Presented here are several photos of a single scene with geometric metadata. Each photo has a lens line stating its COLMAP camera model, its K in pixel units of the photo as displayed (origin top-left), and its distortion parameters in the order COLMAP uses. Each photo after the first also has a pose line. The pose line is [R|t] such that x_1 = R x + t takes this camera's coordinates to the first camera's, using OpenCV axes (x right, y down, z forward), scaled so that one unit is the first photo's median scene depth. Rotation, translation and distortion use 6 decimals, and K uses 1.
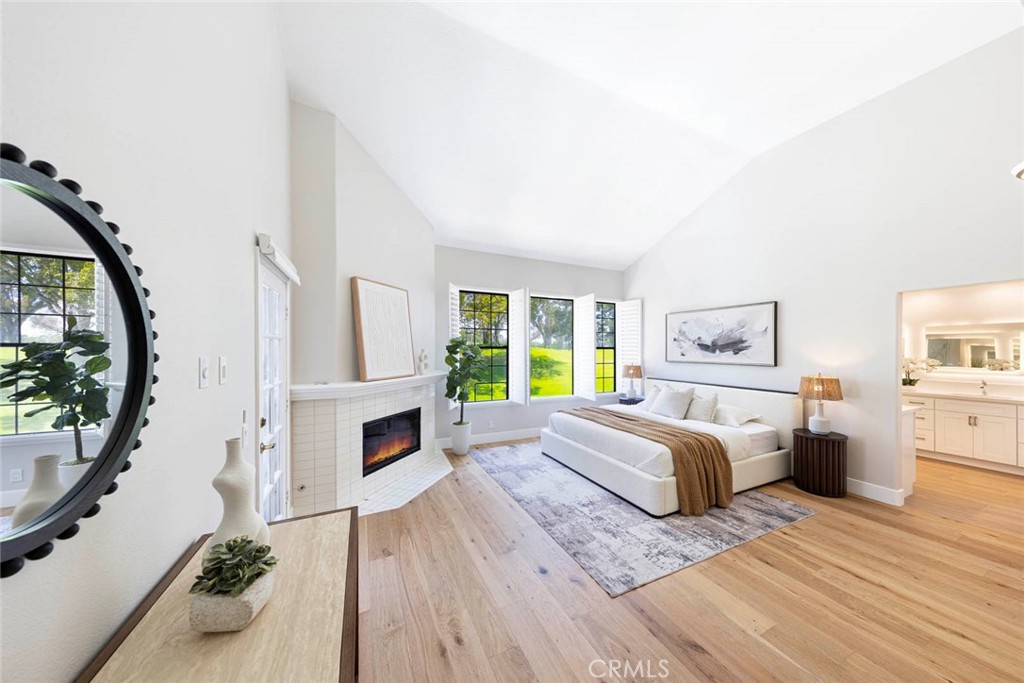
lens RADIAL K [[337.1, 0, 511.7], [0, 337.1, 353.0], [0, 0, 1]] dist [-0.000279, -0.000018]
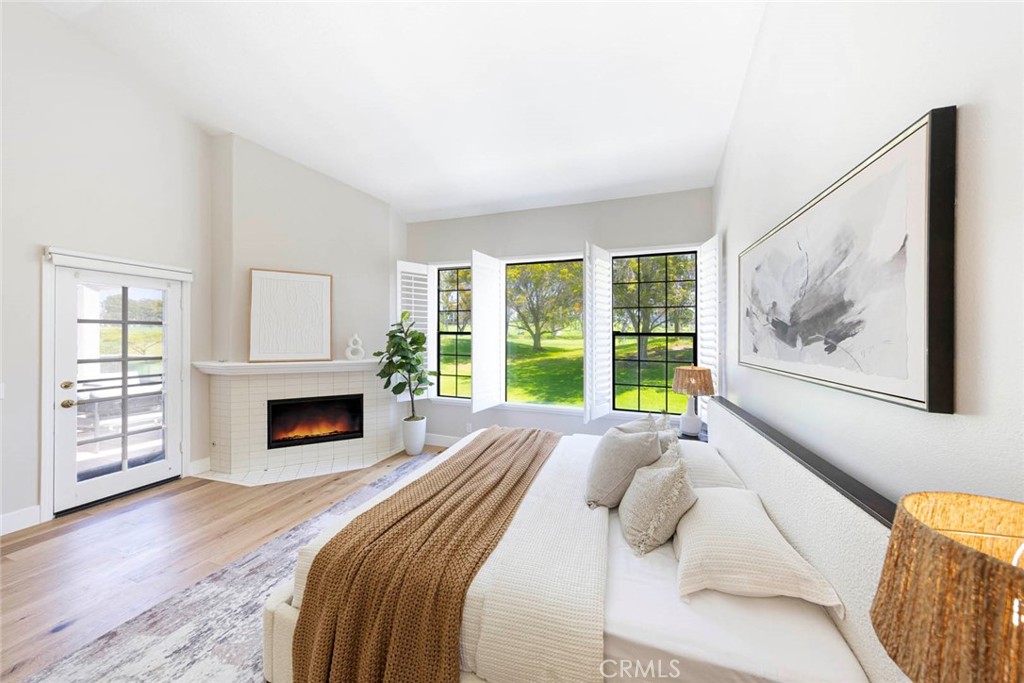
lens RADIAL K [[330.4, 0, 512.1], [0, 330.4, 336.2], [0, 0, 1]] dist [0.000590, -0.000020]
pose [[0.710363, 0.005280, -0.703816, 0.667540], [-0.013343, 0.999893, -0.005965, -0.004315], [0.703709, 0.013628, 0.710357, 0.594596]]
